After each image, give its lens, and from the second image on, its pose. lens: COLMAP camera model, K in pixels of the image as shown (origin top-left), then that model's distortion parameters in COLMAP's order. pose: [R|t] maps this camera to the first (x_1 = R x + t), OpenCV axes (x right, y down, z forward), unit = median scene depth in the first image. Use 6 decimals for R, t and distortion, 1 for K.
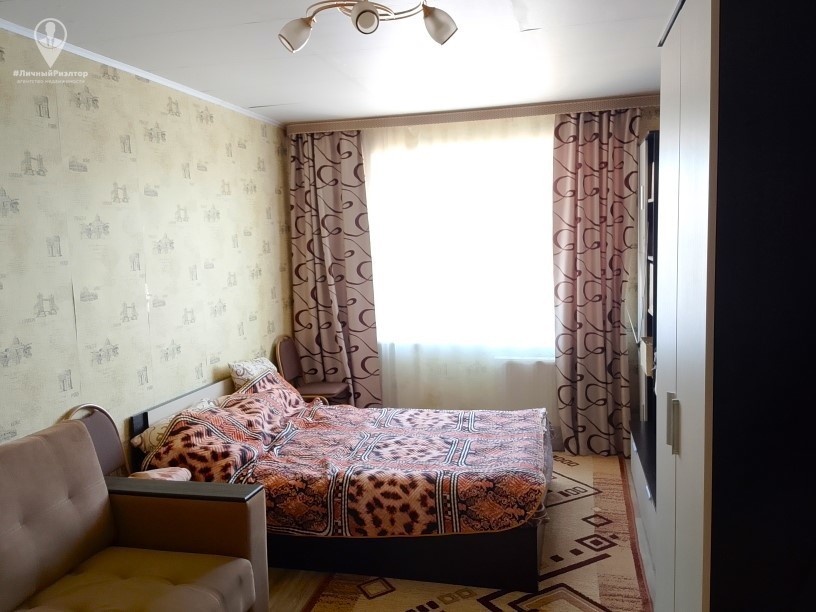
lens RADIAL K [[676.4, 0, 410.3], [0, 676.4, 308.5], [0, 0, 1]] dist [0.107435, -0.155500]
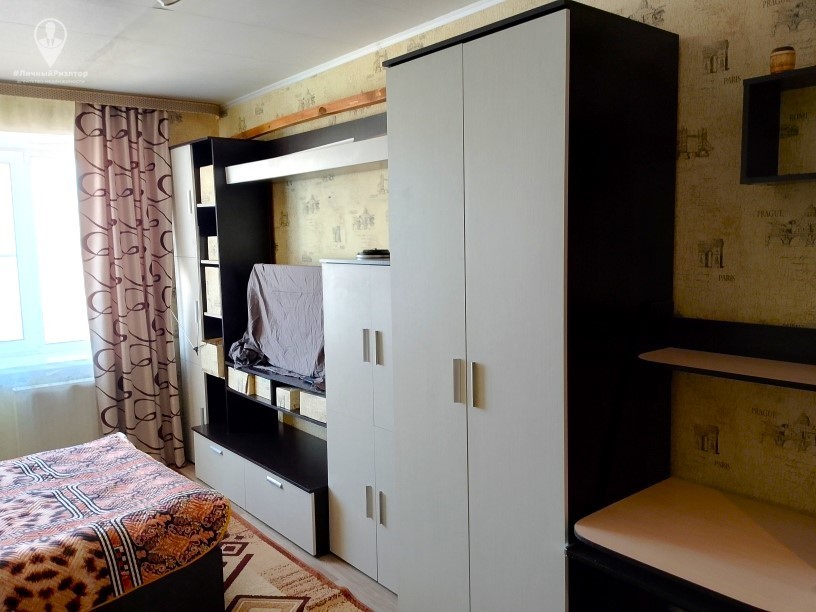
lens RADIAL K [[676.4, 0, 410.3], [0, 676.4, 308.5], [0, 0, 1]] dist [0.107435, -0.155500]
pose [[0.603813, -0.070587, 0.793994, -0.254810], [0.088644, 0.995839, 0.021120, 0.000495], [-0.792182, 0.057630, 0.607558, 0.138168]]
